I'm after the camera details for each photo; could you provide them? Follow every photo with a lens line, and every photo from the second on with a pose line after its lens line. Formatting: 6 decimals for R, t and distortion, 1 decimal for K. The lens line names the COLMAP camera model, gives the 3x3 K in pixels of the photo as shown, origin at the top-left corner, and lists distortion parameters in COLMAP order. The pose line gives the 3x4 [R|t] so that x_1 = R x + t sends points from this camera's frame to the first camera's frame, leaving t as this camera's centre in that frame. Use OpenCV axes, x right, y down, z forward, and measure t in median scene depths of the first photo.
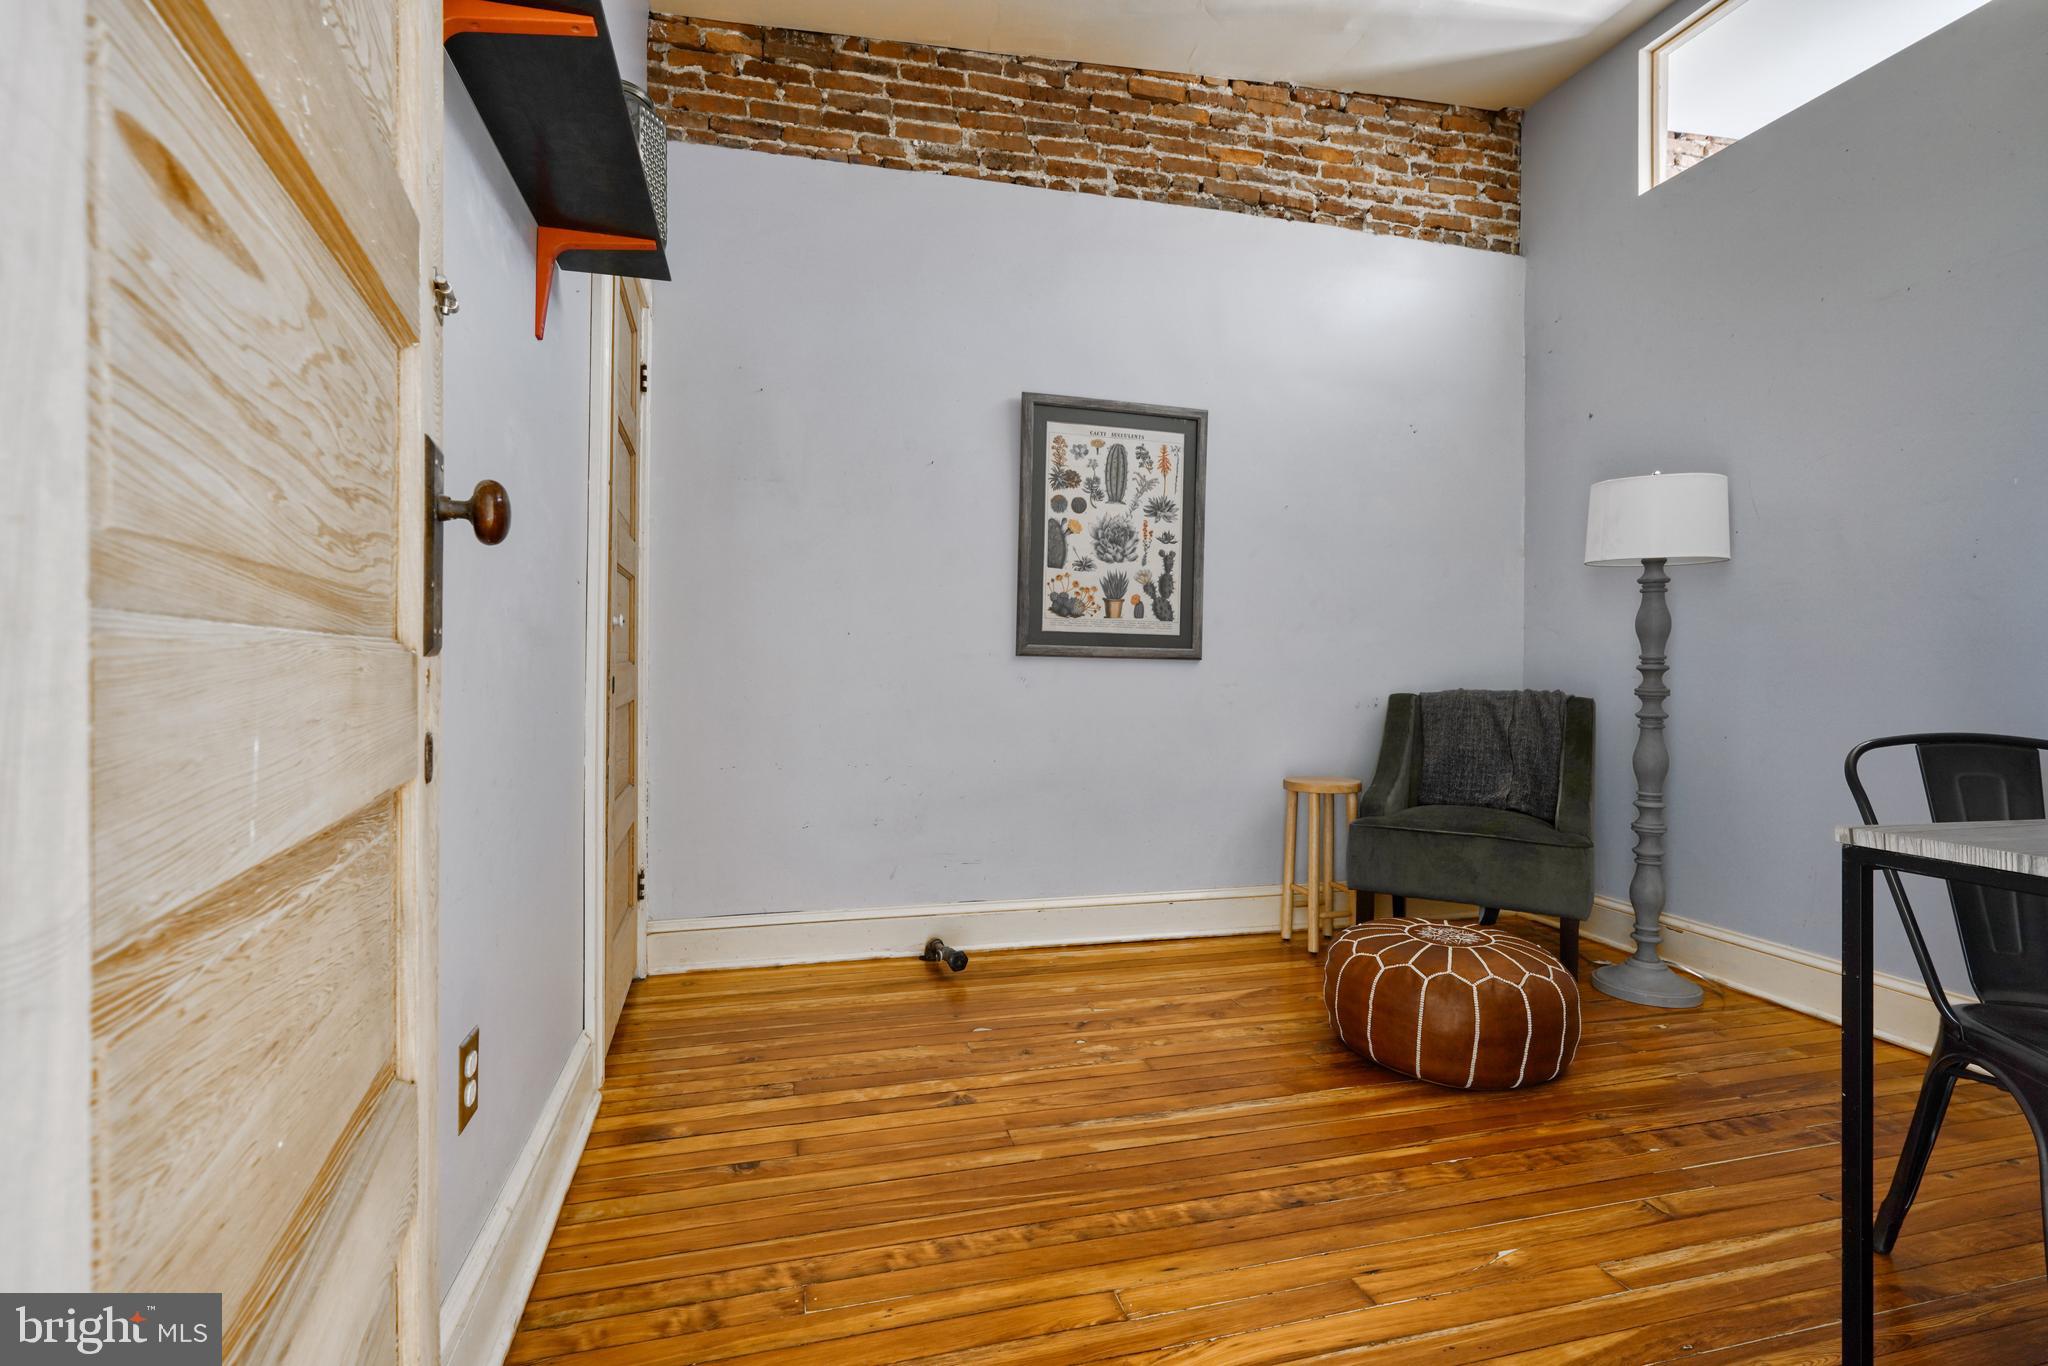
lens RADIAL K [[925.5, 0, 1004.8], [0, 925.5, 676.9], [0, 0, 1]] dist [-0.012507, 0.005318]
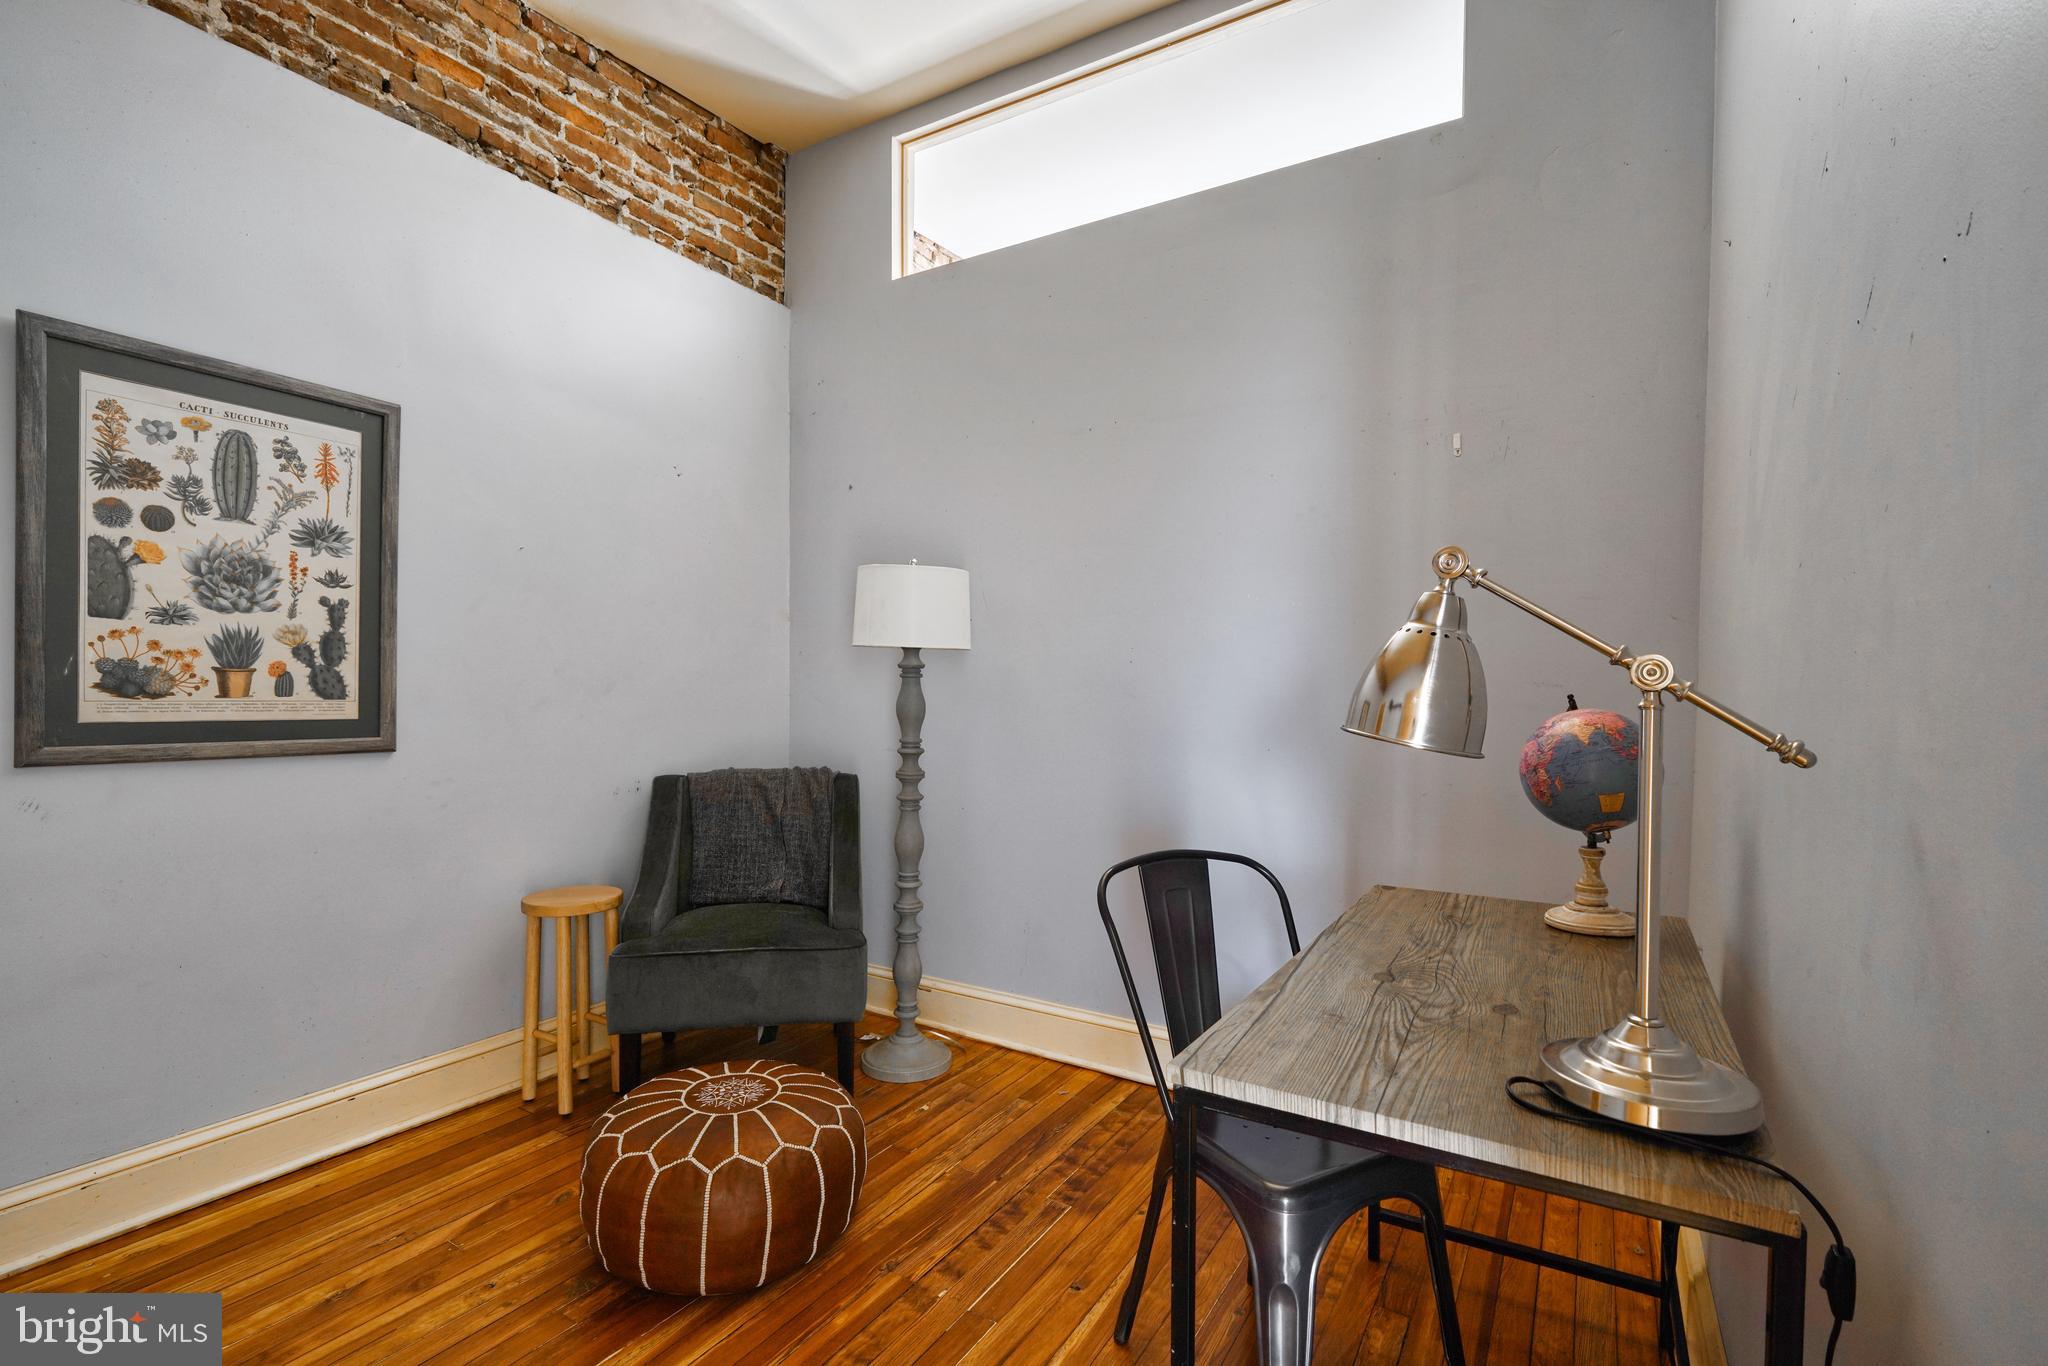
lens RADIAL K [[925.5, 0, 1011.0], [0, 925.5, 694.6], [0, 0, 1]] dist [-0.012507, 0.005318]
pose [[0.714525, -0.015278, 0.699443, 0.059889], [0.003969, 0.999834, 0.017786, -0.081171], [-0.699598, -0.009932, 0.714467, 0.170317]]
